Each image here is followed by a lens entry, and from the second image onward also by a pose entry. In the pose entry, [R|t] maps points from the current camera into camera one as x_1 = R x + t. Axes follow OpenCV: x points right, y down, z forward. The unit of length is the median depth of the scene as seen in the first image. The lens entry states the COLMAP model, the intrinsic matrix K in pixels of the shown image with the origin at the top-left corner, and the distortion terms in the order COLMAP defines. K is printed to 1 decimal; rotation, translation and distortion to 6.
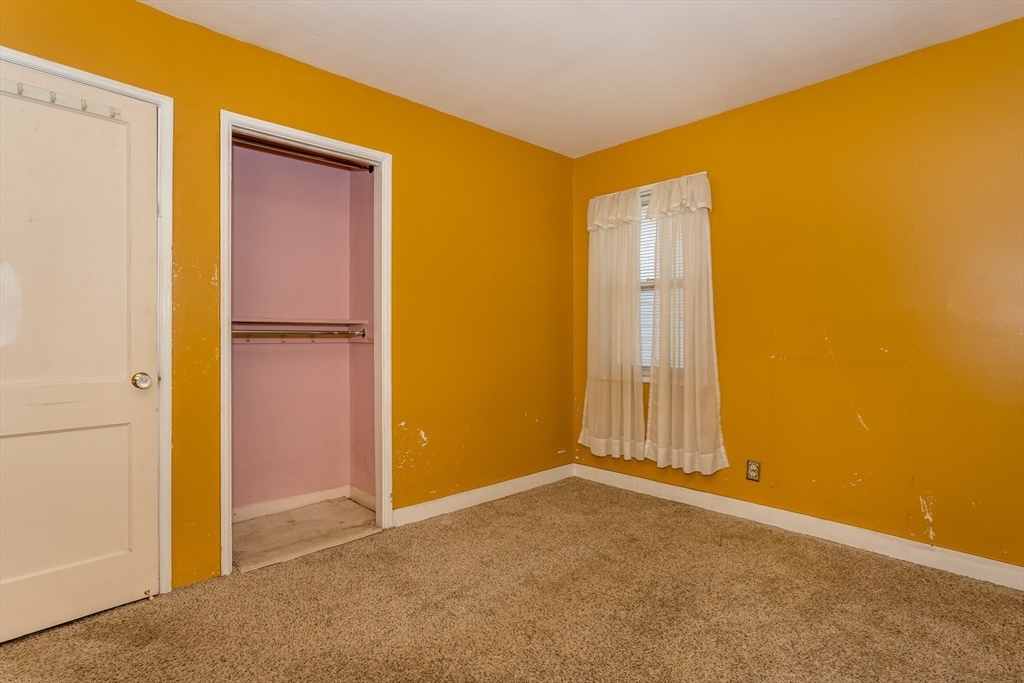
lens RADIAL K [[521.4, 0, 510.3], [0, 521.4, 331.0], [0, 0, 1]] dist [-0.000136, 0.000140]
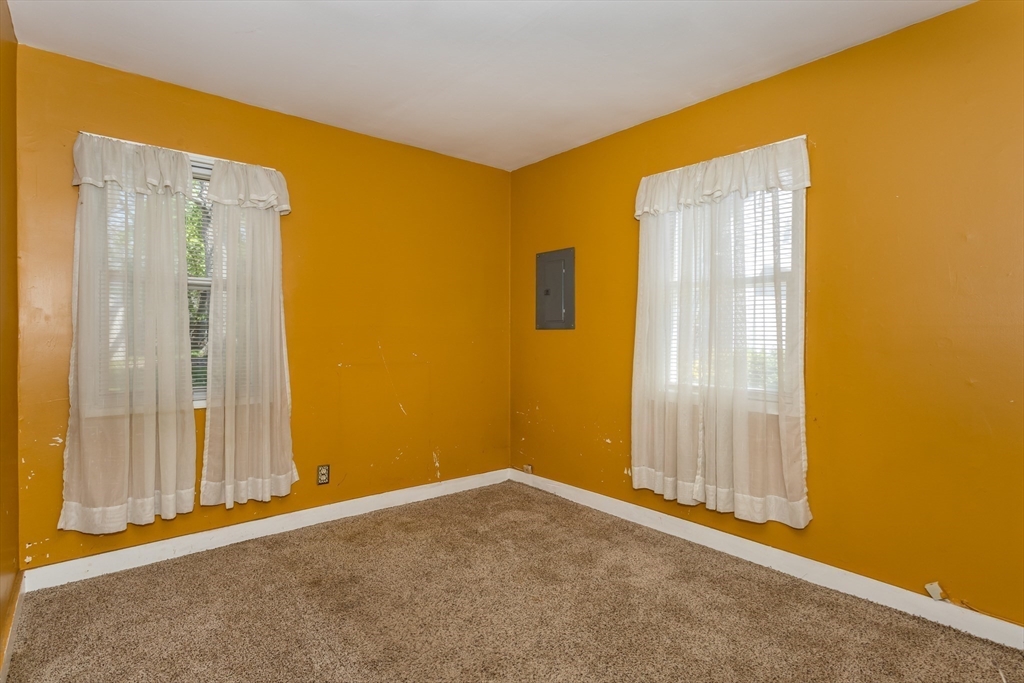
lens RADIAL K [[521.4, 0, 510.3], [0, 521.4, 331.0], [0, 0, 1]] dist [-0.000136, 0.000140]
pose [[0.057288, 0.004098, 0.998349, -0.560072], [-0.009641, 0.999947, -0.003552, -0.020878], [-0.998311, -0.009422, 0.057325, 0.566686]]
